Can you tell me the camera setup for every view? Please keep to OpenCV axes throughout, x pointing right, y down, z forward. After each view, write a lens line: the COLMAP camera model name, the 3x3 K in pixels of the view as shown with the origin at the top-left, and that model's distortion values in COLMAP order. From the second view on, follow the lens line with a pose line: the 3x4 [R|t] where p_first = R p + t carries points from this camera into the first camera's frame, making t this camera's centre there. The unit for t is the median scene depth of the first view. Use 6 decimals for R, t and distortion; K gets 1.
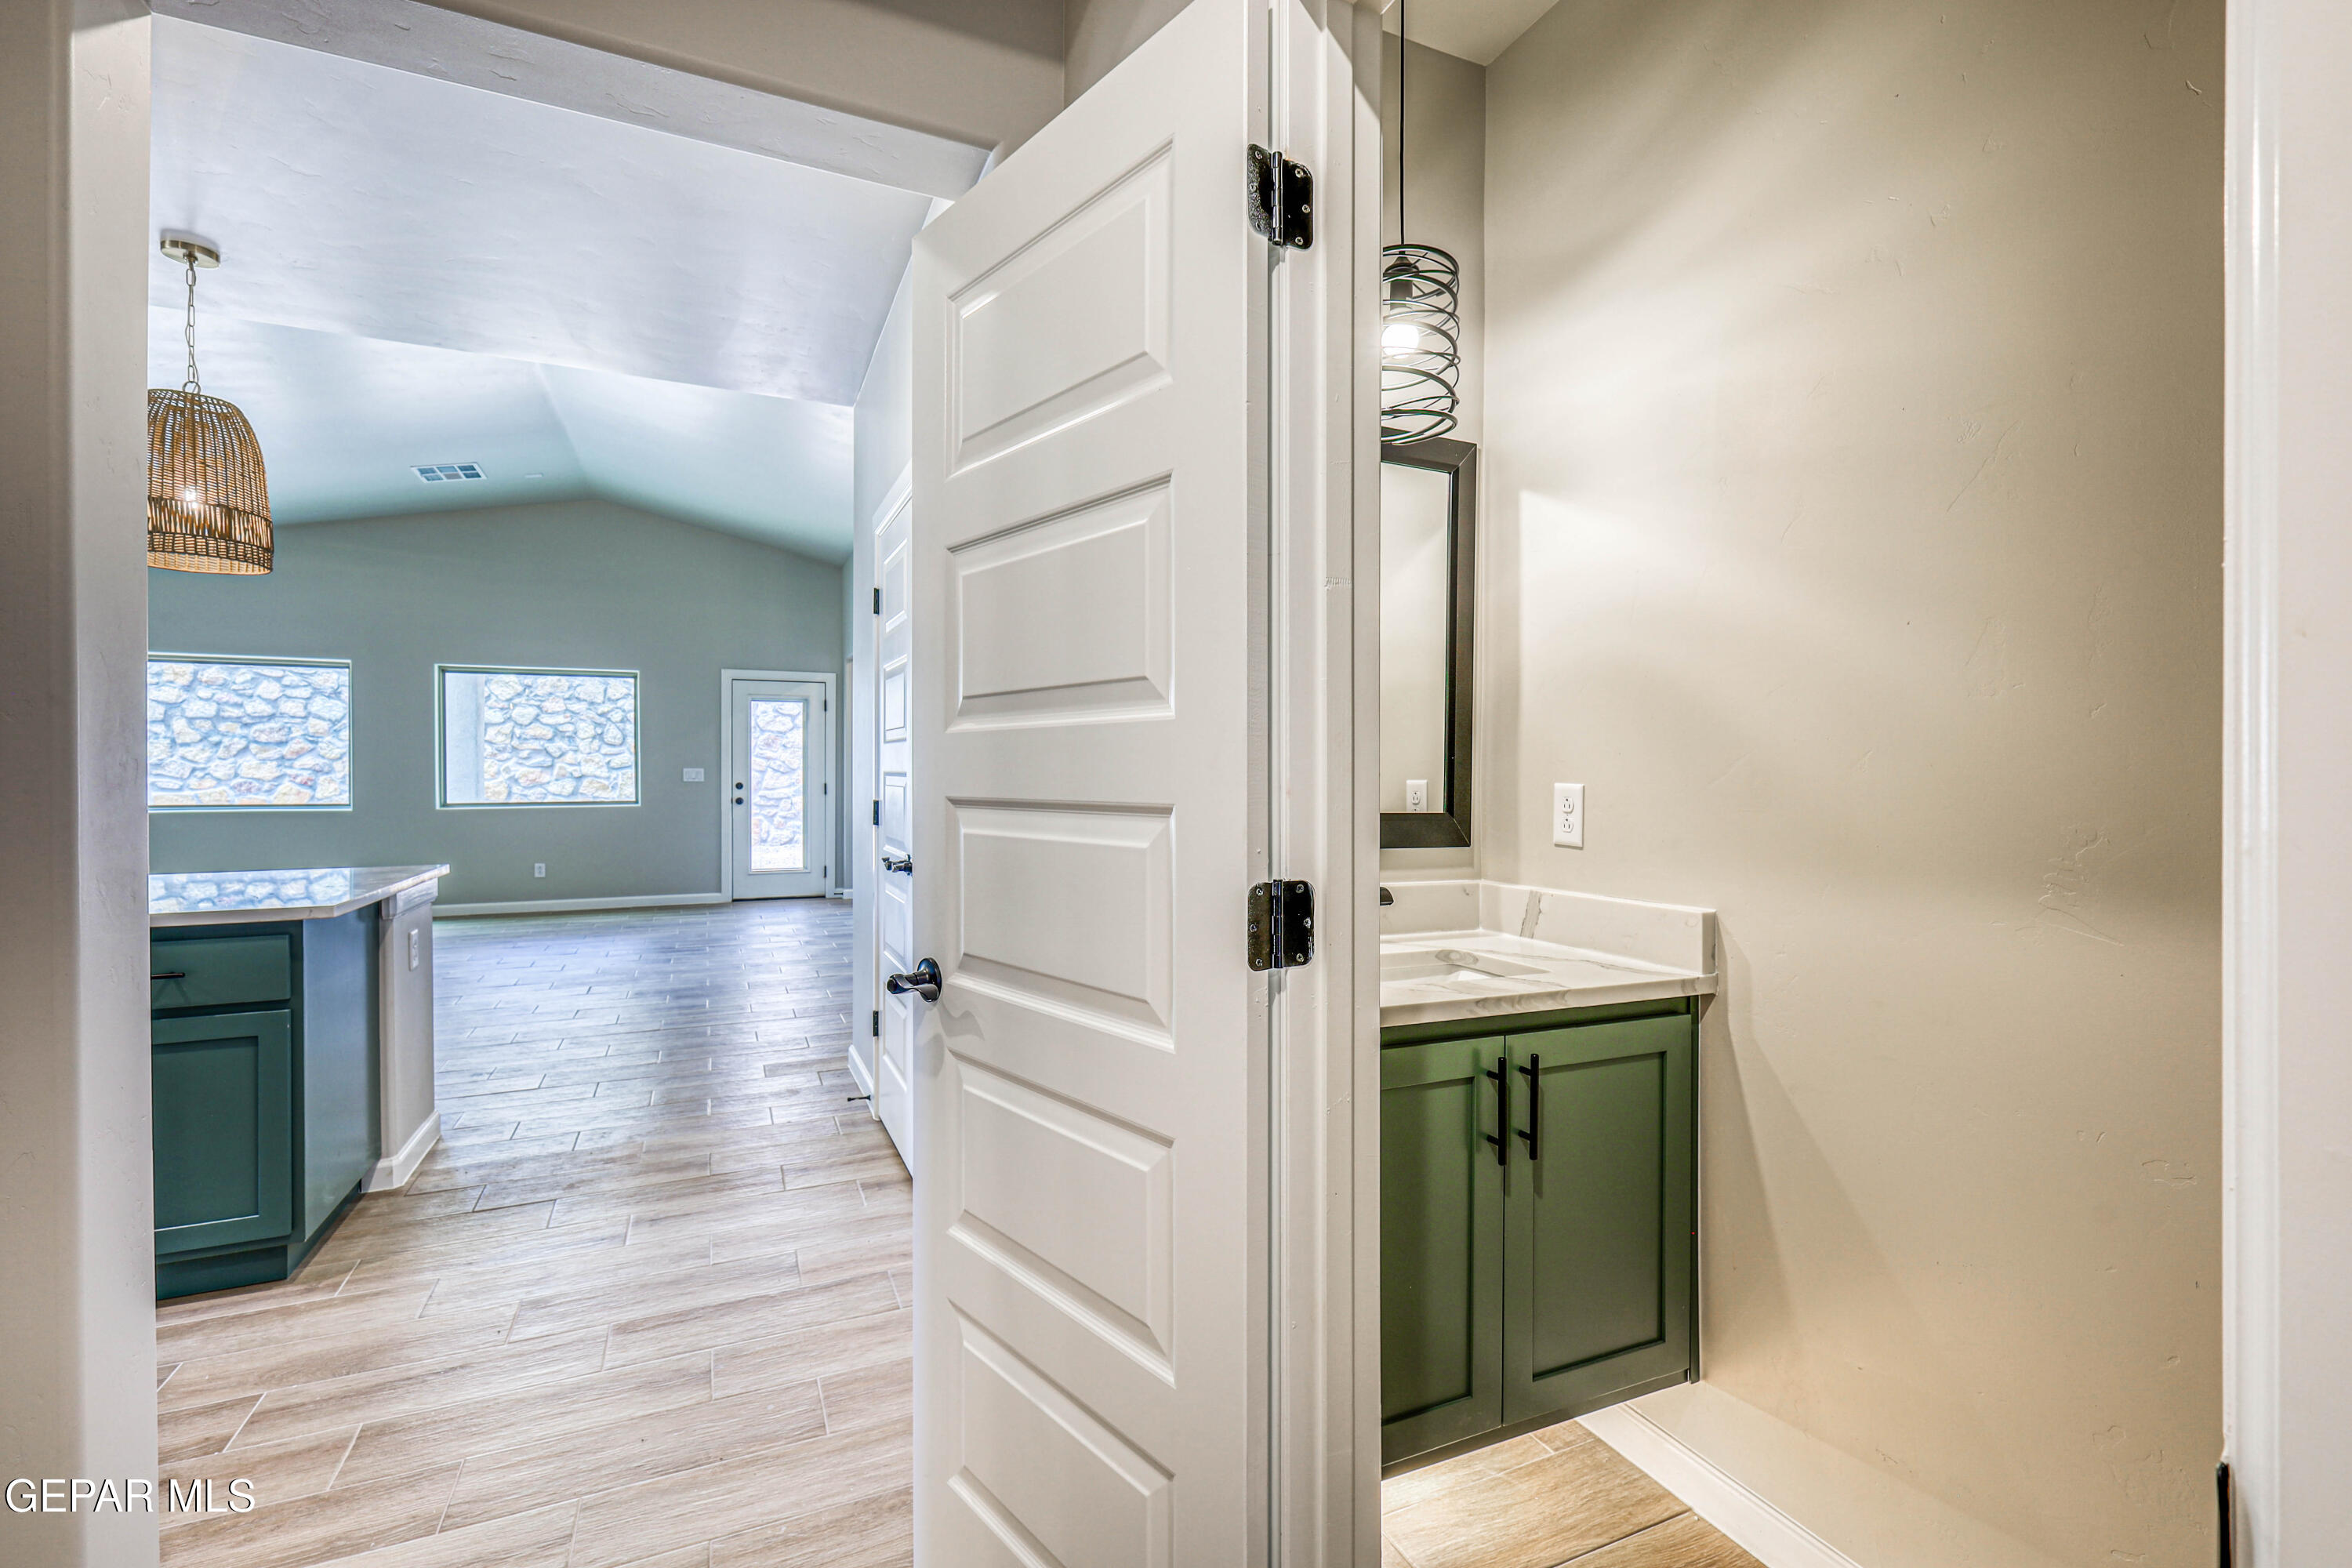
lens RADIAL K [[1045.6, 0, 1233.7], [0, 1045.6, 769.5], [0, 0, 1]] dist [0.004854, -0.002207]
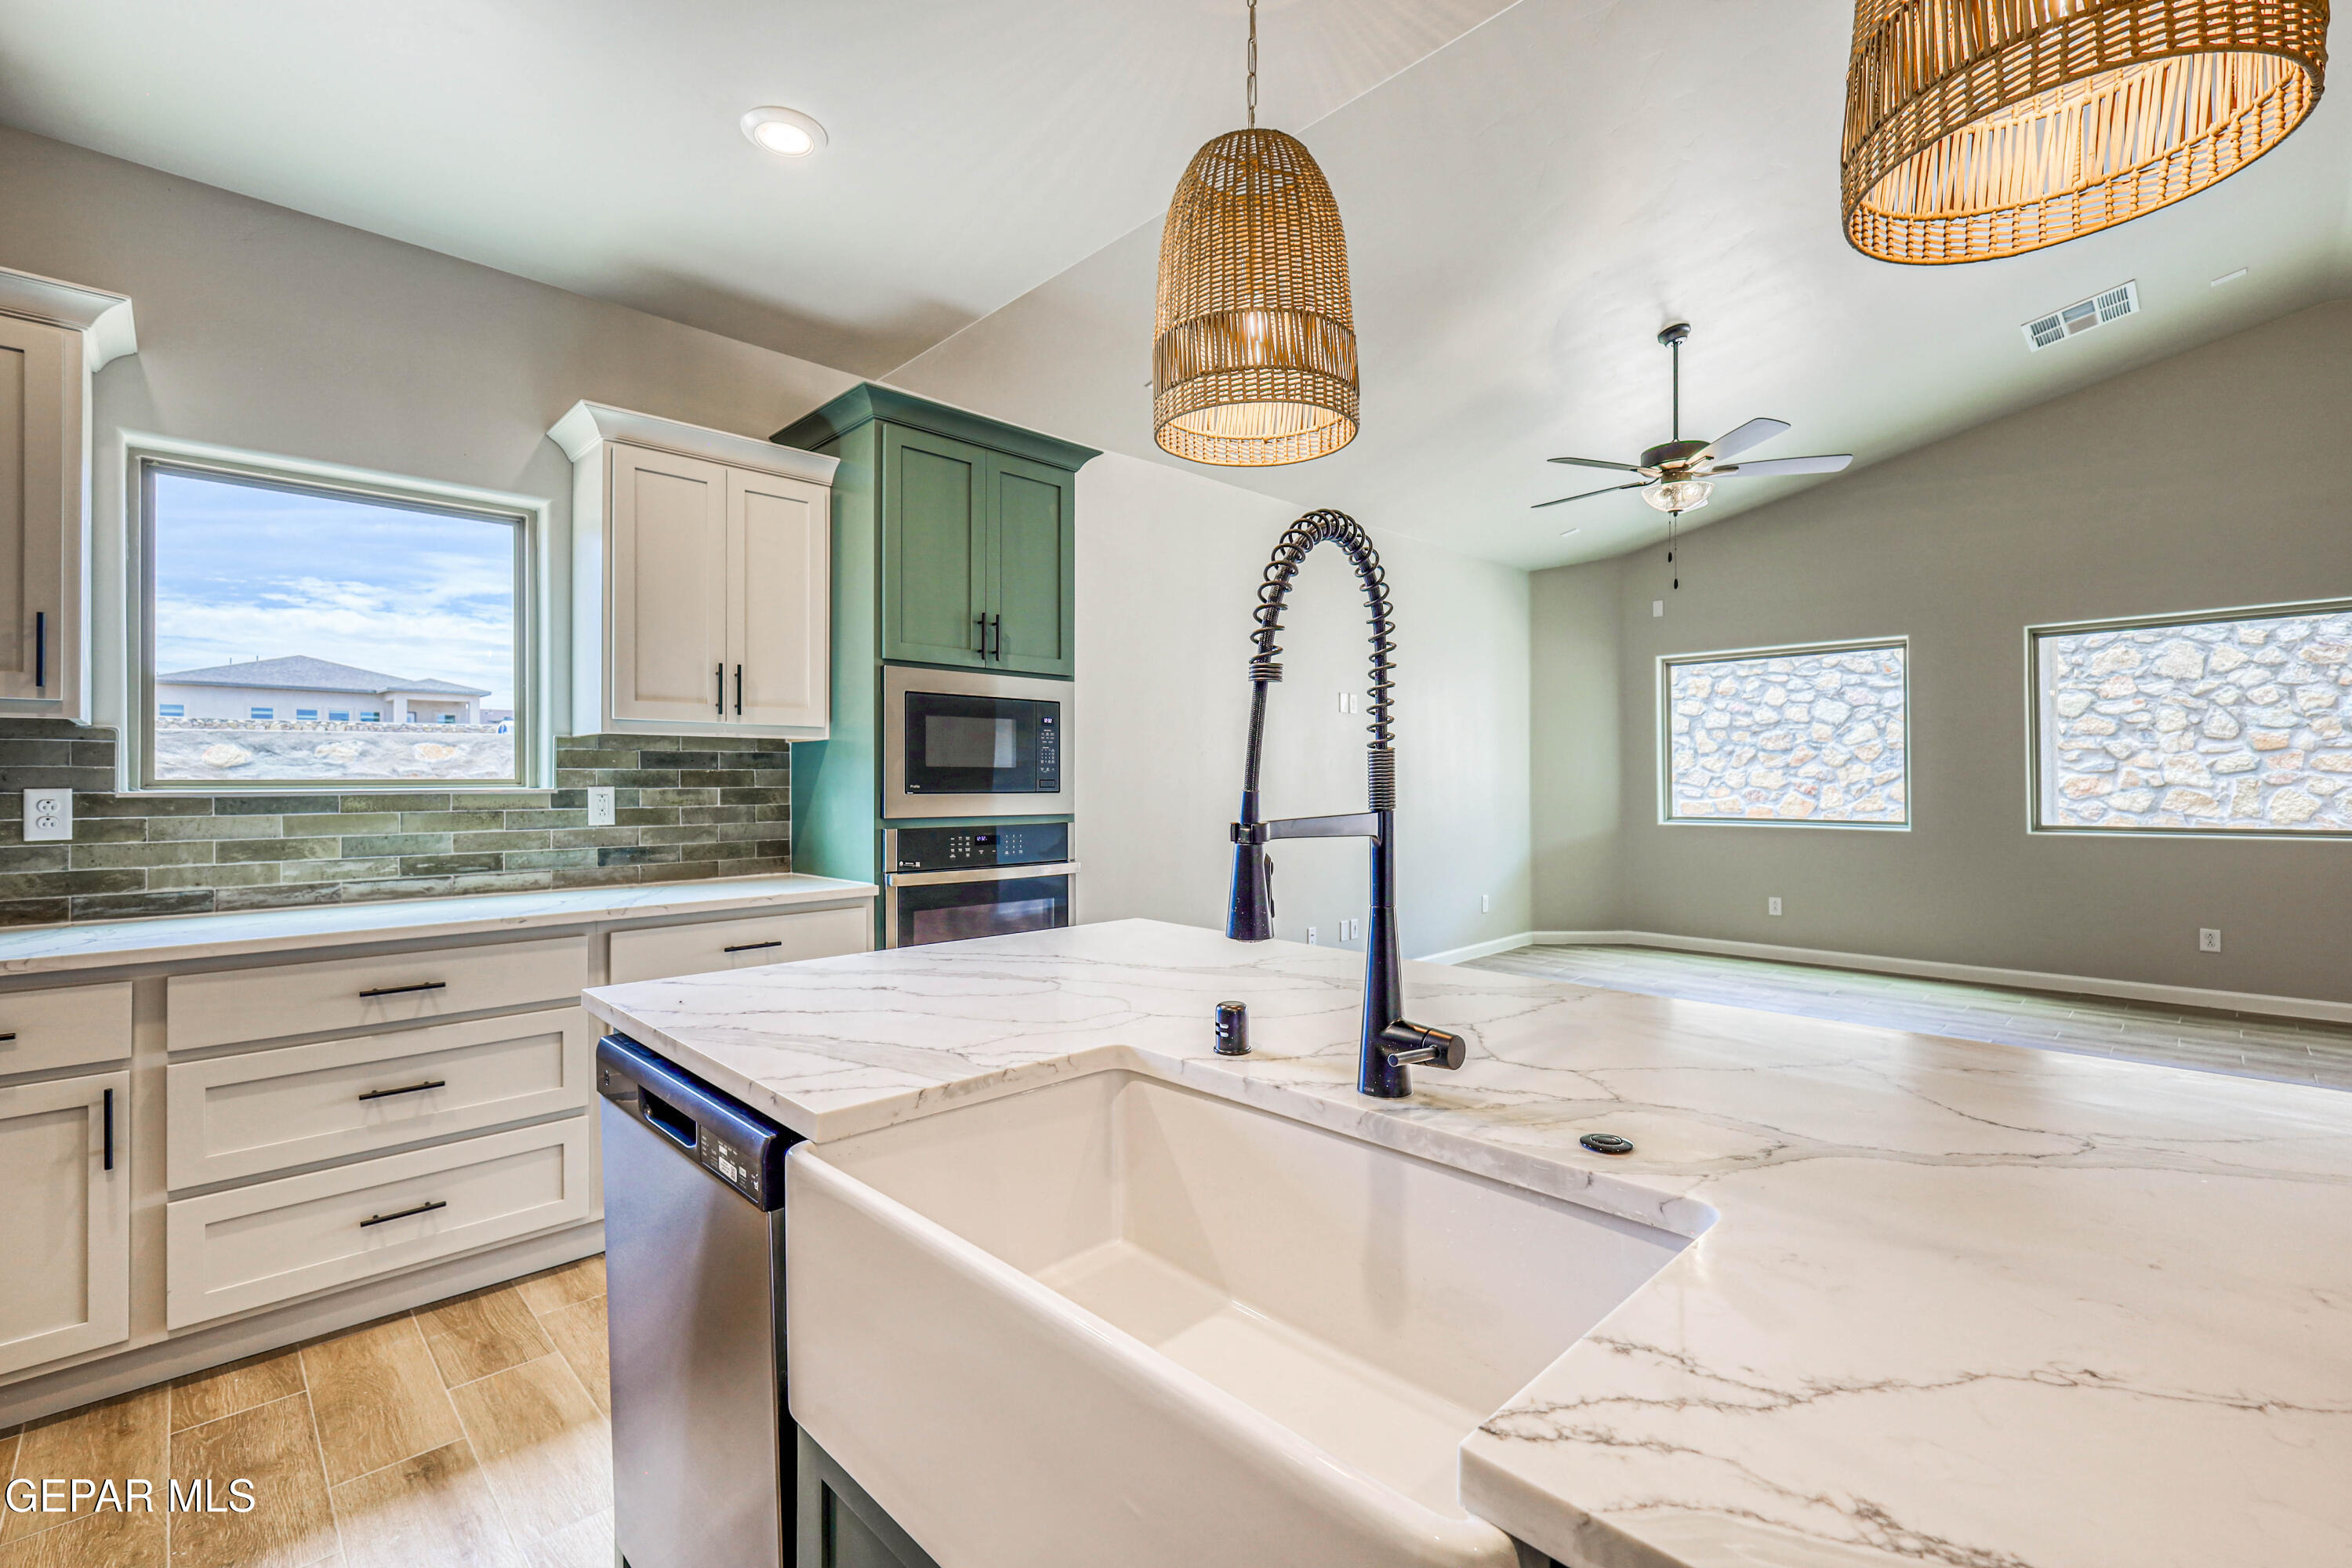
lens RADIAL K [[1045.6, 0, 1131.2], [0, 1045.6, 776.8], [0, 0, 1]] dist [0.004854, -0.002207]
pose [[0.301107, -0.006935, -0.953565, -0.182100], [0.006285, 0.999966, -0.005288, 0.000265], [0.953570, -0.004401, 0.301140, 0.144311]]
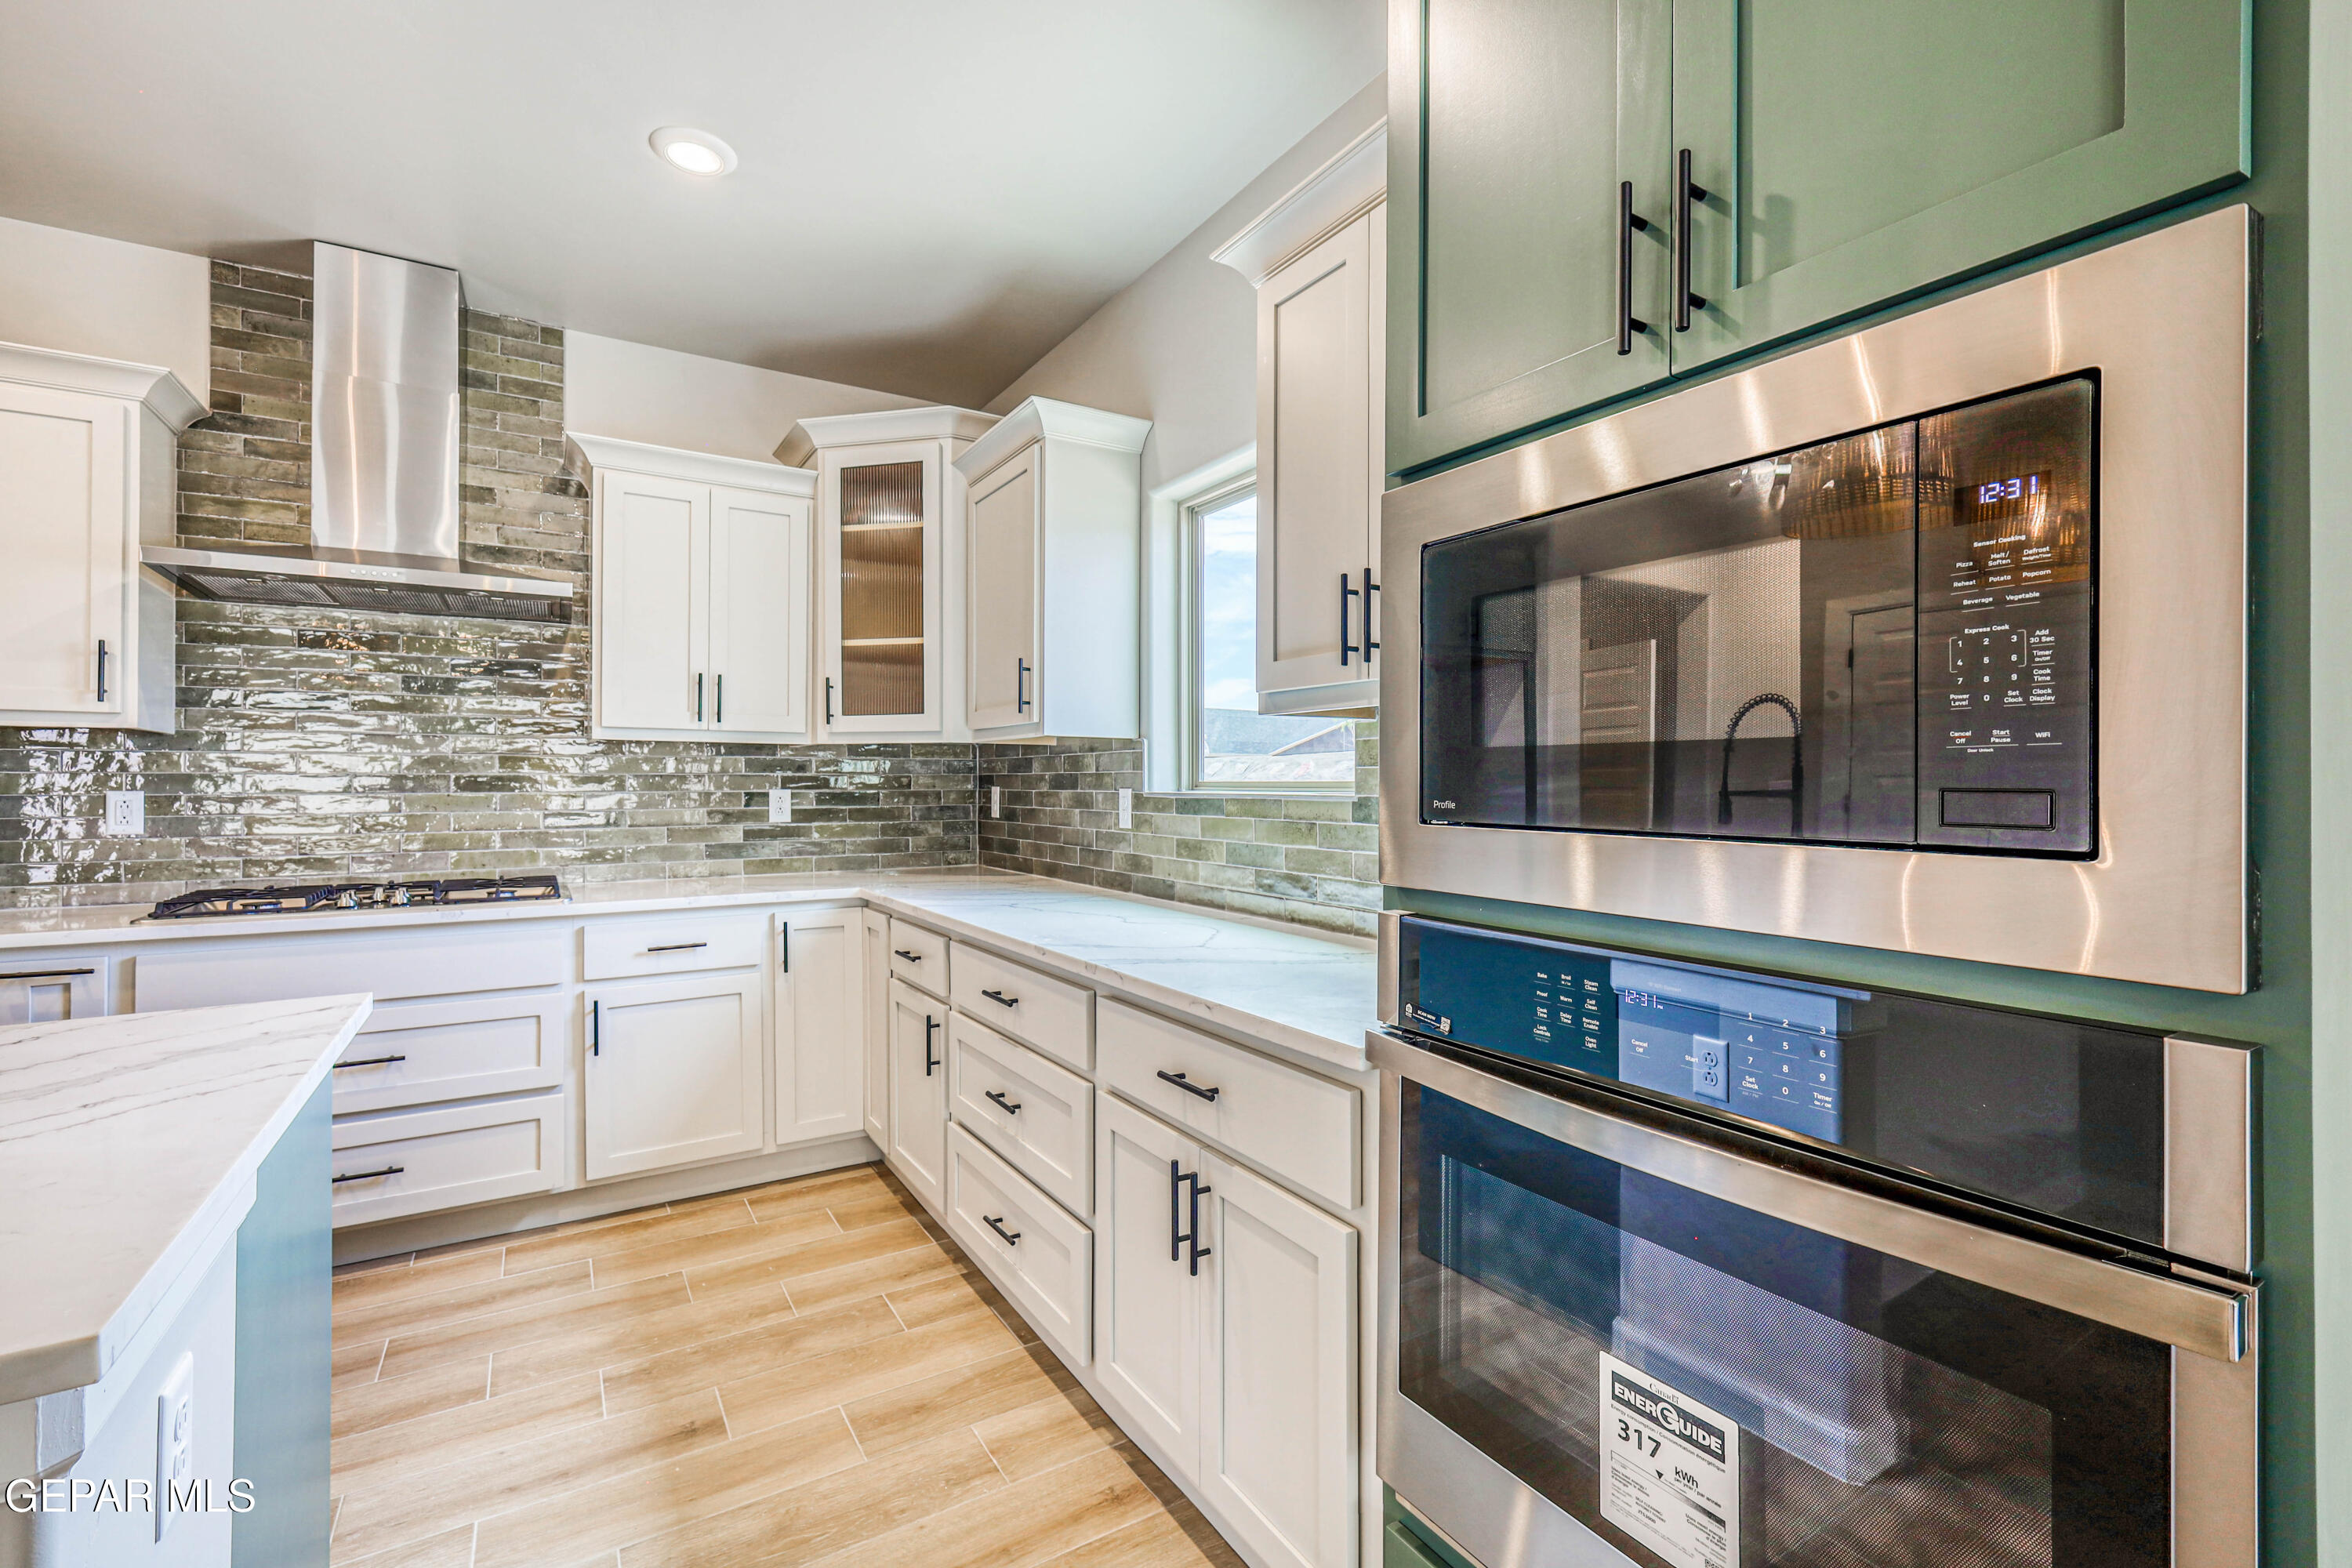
lens RADIAL K [[1045.6, 0, 1192.5], [0, 1045.6, 781.8], [0, 0, 1]] dist [0.004854, -0.002207]
pose [[-0.994198, -0.003646, -0.107502, -0.420347], [-0.003234, 0.999987, -0.004005, -0.000510], [0.107515, -0.003634, -0.994197, 0.264178]]
